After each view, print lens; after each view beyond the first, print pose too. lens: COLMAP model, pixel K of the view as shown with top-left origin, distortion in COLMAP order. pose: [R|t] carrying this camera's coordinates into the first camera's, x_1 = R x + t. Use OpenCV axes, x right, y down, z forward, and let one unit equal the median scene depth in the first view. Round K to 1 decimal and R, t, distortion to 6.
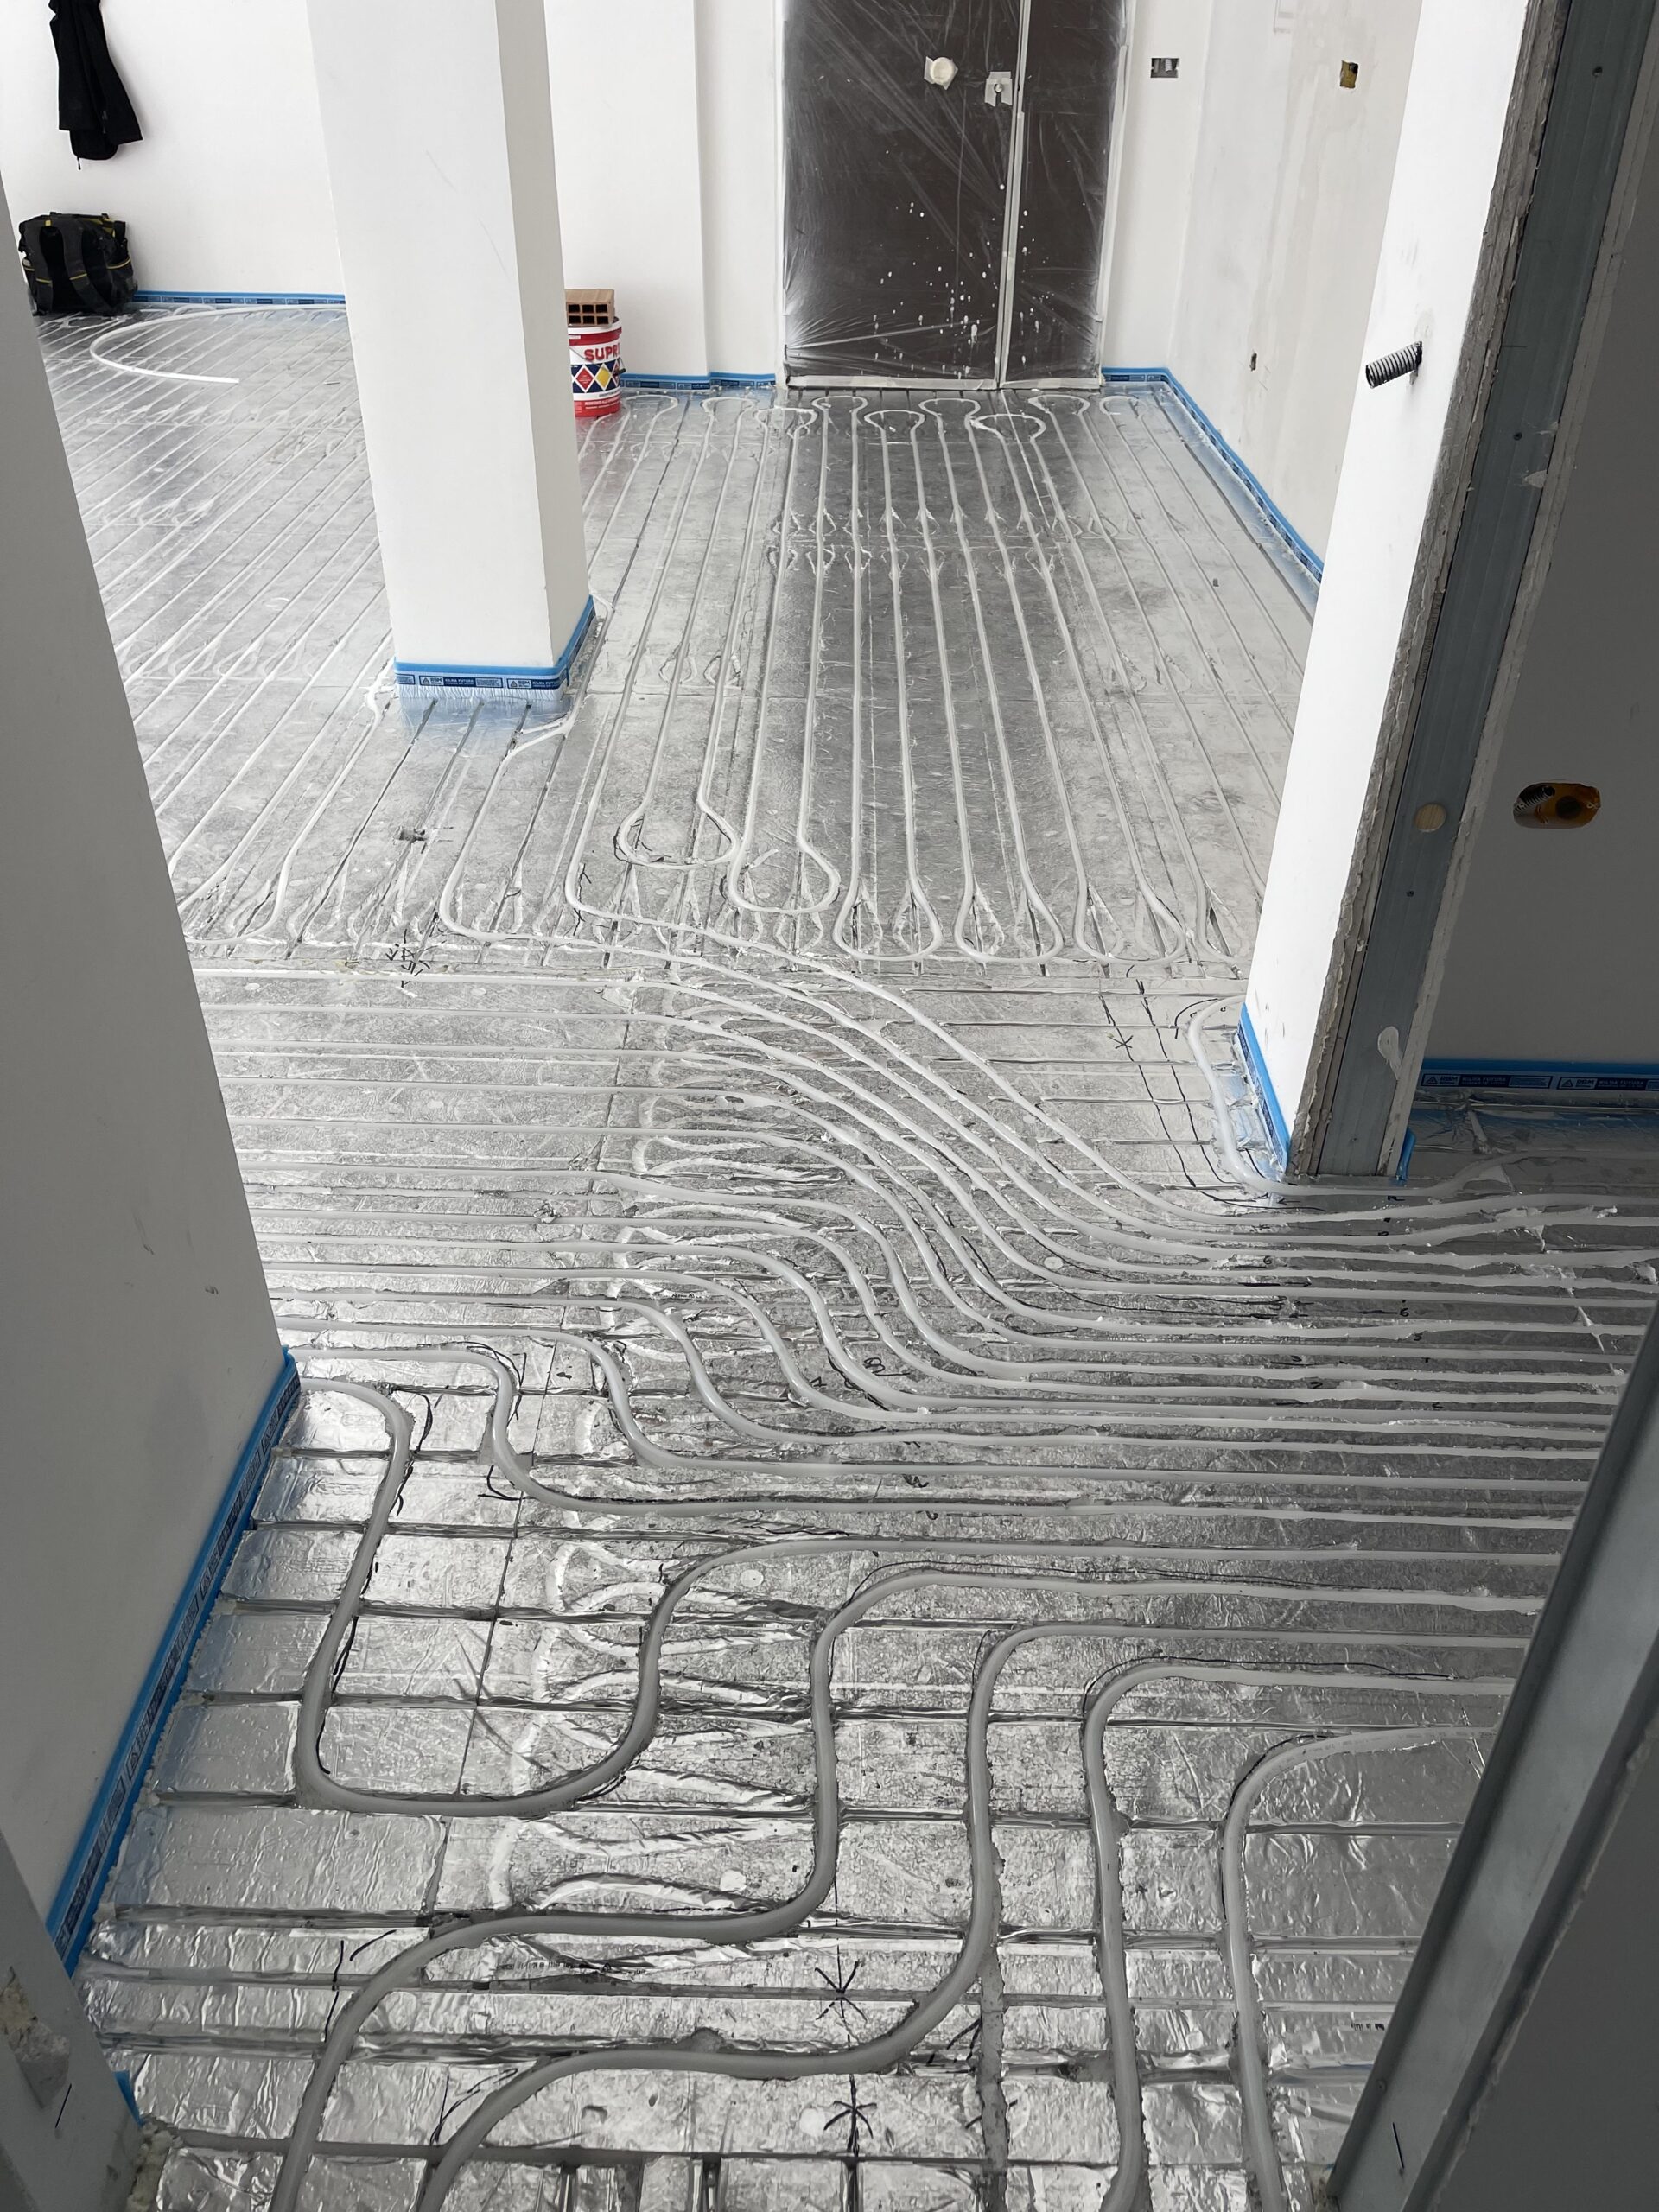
lens RADIAL K [[1660.5, 0, 788.0], [0, 1660.5, 1117.6], [0, 0, 1]] dist [0.062852, -0.079929]
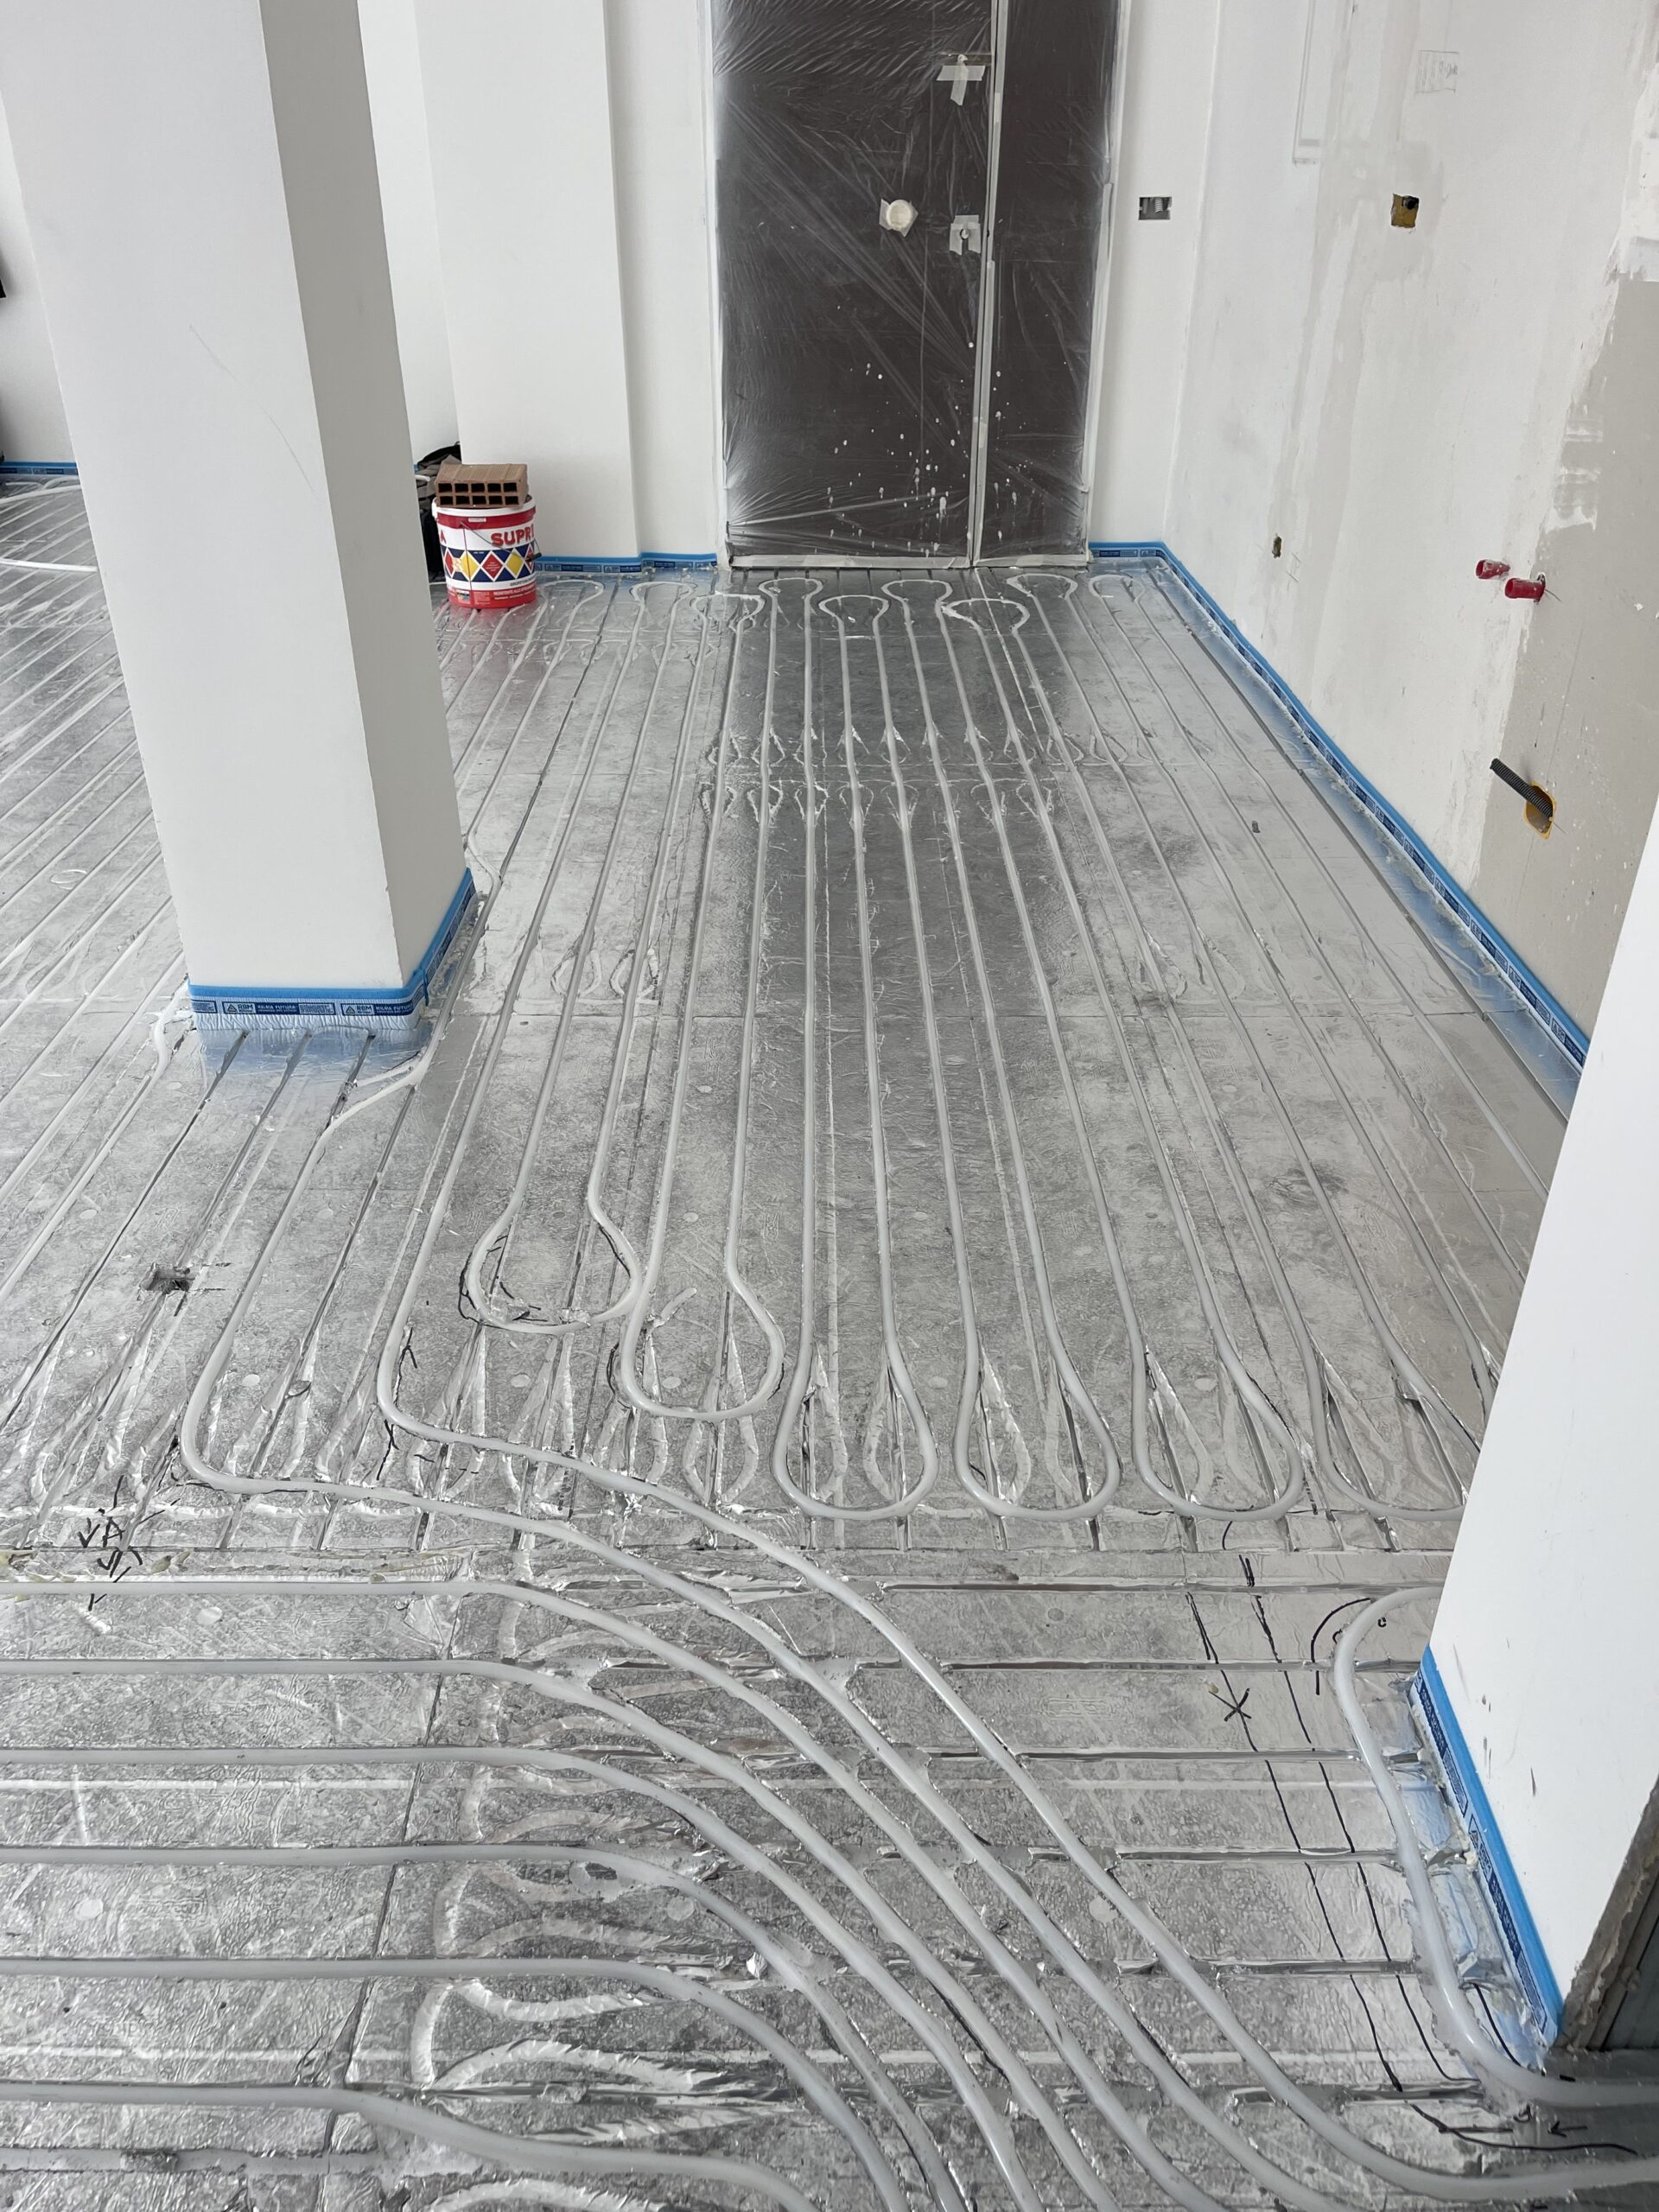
lens RADIAL K [[1660.5, 0, 797.4], [0, 1660.5, 1144.8], [0, 0, 1]] dist [0.062852, -0.079929]
pose [[0.999621, -0.019911, 0.019018, 0.020691], [0.020889, 0.998393, -0.052673, -0.156721], [-0.017939, 0.053050, 0.998431, 0.254560]]
